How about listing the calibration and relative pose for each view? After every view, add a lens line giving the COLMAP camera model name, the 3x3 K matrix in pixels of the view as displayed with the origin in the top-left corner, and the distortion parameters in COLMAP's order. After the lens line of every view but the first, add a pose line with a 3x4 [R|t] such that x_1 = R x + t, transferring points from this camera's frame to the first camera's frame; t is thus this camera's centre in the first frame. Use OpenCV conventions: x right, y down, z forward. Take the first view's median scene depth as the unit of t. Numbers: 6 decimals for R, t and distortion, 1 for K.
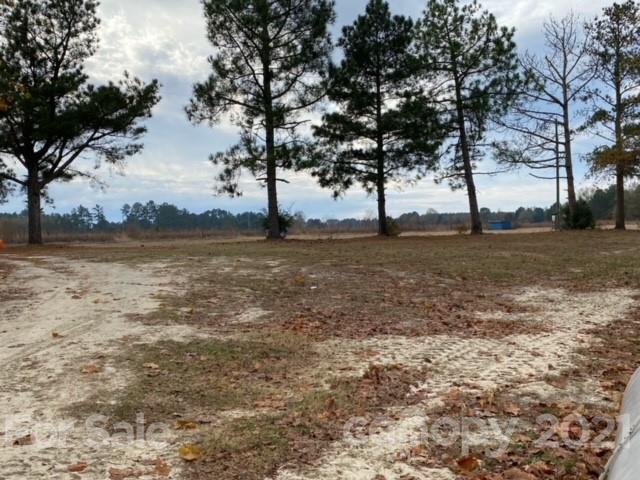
lens RADIAL K [[634.1, 0, 320.0], [0, 634.1, 240.0], [0, 0, 1]] dist [-0.000672, -0.001202]
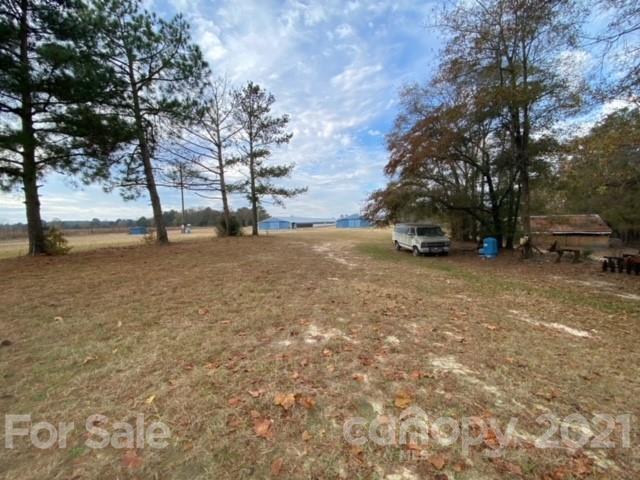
lens RADIAL K [[254.2, 0, 320.0], [0, 254.2, 240.0], [0, 0, 1]] dist [-0.013965, -0.000100]
pose [[0.549604, -0.041512, 0.834394, 0.033797], [0.020476, 0.999134, 0.036221, -0.020854], [-0.835175, -0.002822, 0.549978, 0.504904]]
